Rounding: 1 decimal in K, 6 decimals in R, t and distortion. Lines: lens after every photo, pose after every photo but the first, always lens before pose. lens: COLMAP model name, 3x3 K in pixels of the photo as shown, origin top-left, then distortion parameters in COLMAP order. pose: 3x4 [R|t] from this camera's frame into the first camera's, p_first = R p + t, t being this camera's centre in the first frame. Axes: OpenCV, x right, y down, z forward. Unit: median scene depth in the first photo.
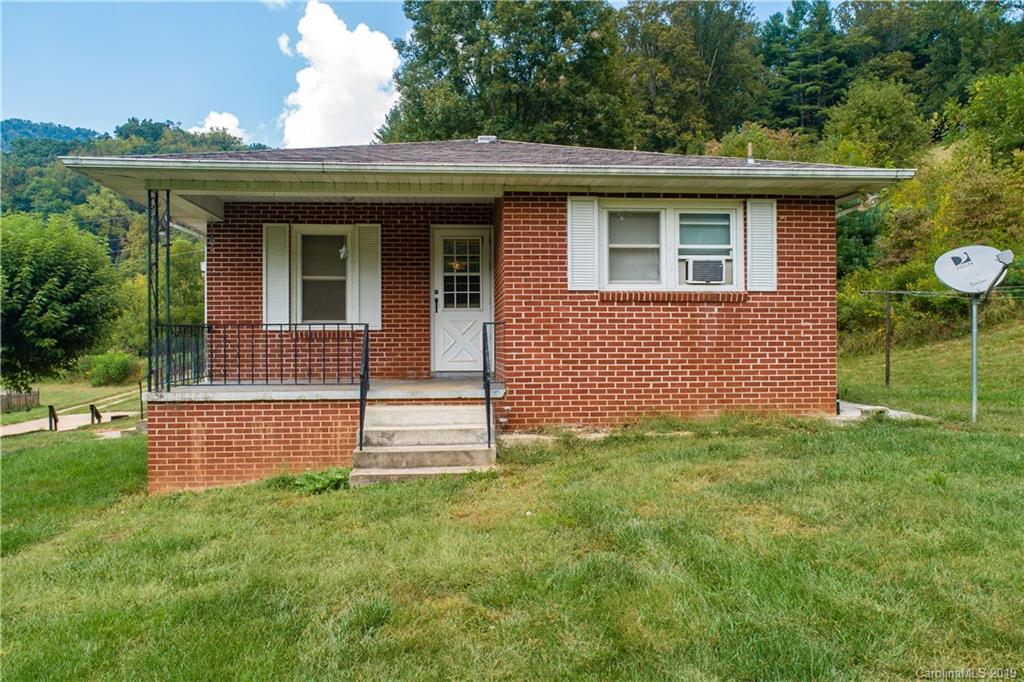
lens RADIAL K [[770.8, 0, 501.8], [0, 770.8, 342.3], [0, 0, 1]] dist [-0.026691, 0.009799]
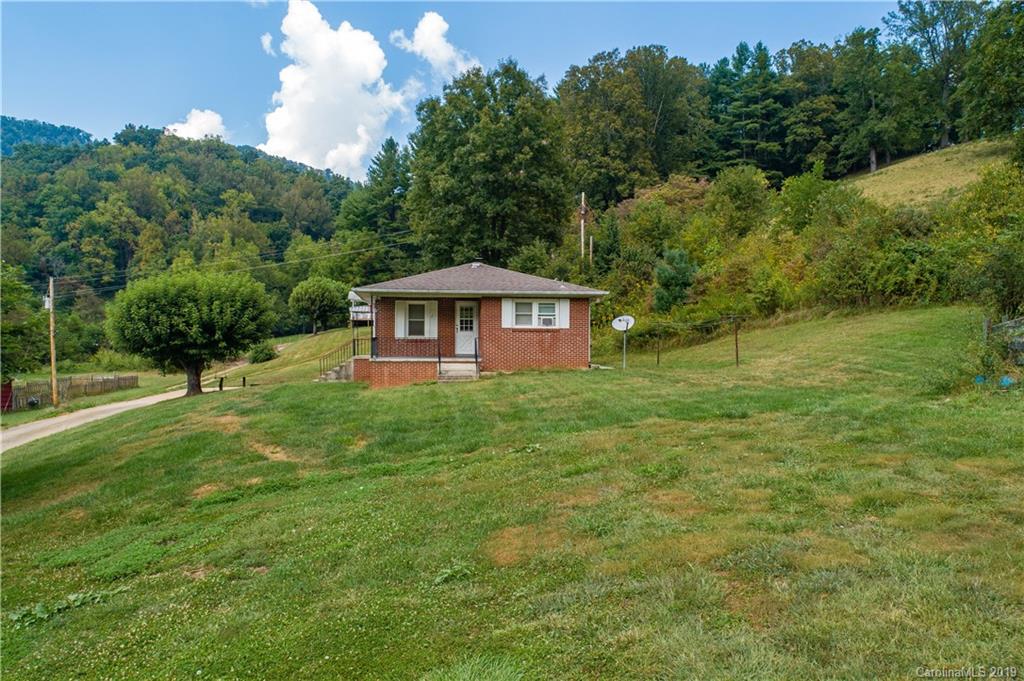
lens RADIAL K [[770.8, 0, 501.8], [0, 770.8, 341.8], [0, 0, 1]] dist [-0.026691, 0.009799]
pose [[0.999613, 0.009156, 0.026265, 0.000199], [-0.009137, 0.999958, -0.000864, -0.000504], [-0.026271, 0.000624, 0.999655, -0.155524]]
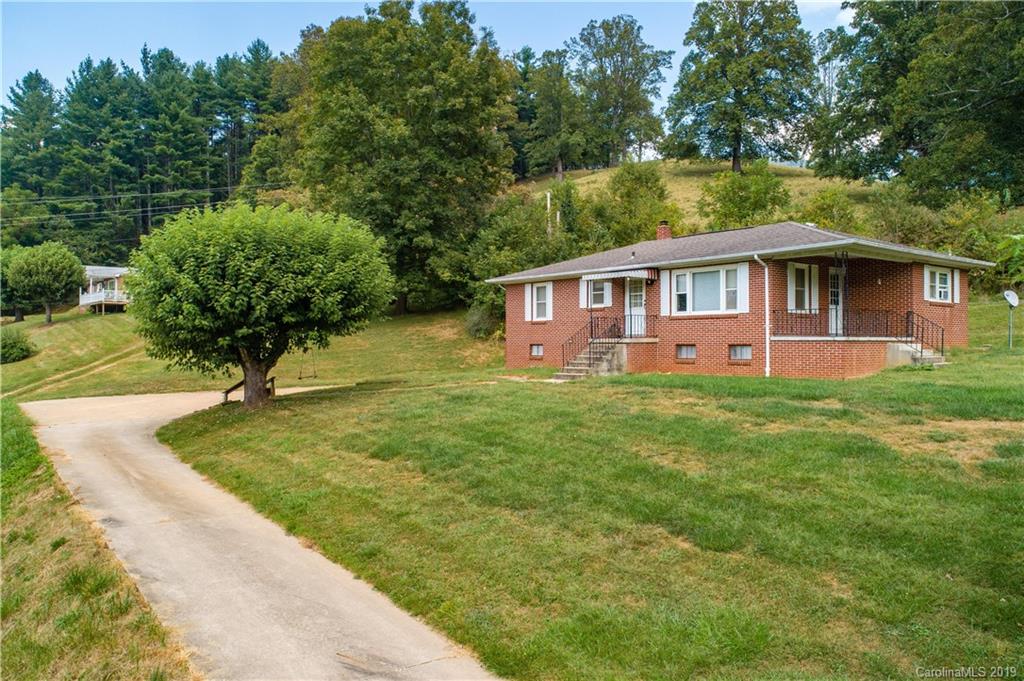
lens RADIAL K [[770.8, 0, 501.8], [0, 770.8, 341.8], [0, 0, 1]] dist [-0.026691, 0.009799]
pose [[0.830933, 0.005340, 0.556347, -0.183275], [-0.004569, 0.999986, -0.002775, 0.006291], [-0.556354, -0.000236, 0.830945, -0.026027]]
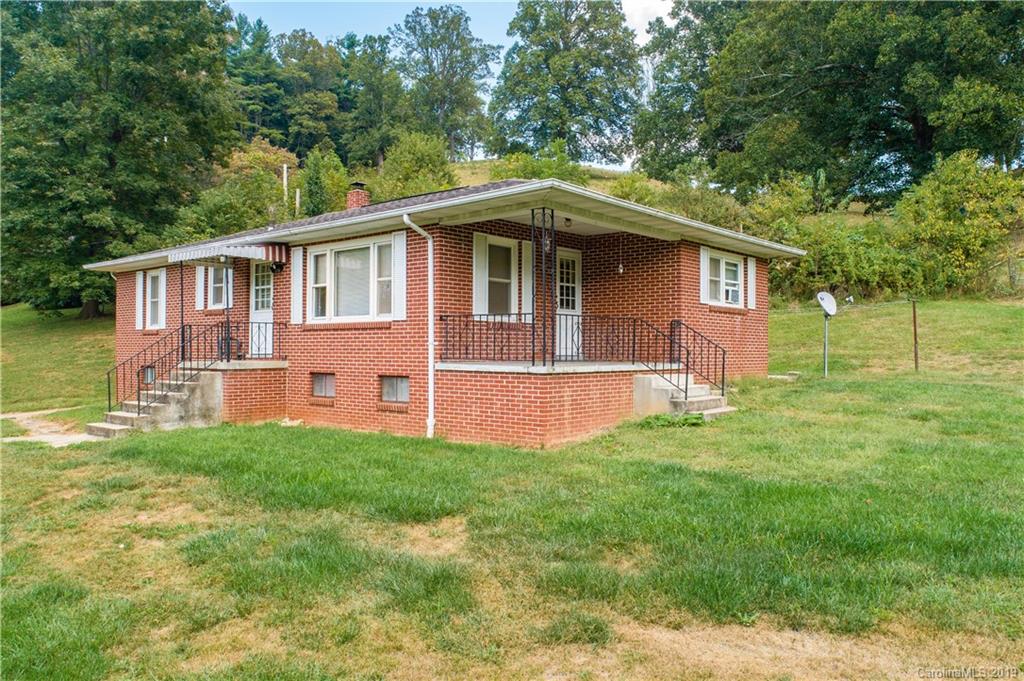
lens RADIAL K [[770.8, 0, 501.8], [0, 770.8, 341.8], [0, 0, 1]] dist [-0.026691, 0.009799]
pose [[0.709824, 0.015064, 0.704218, -0.097091], [-0.008461, 0.999882, -0.012861, 0.002787], [-0.704328, 0.003170, 0.709868, 0.010228]]
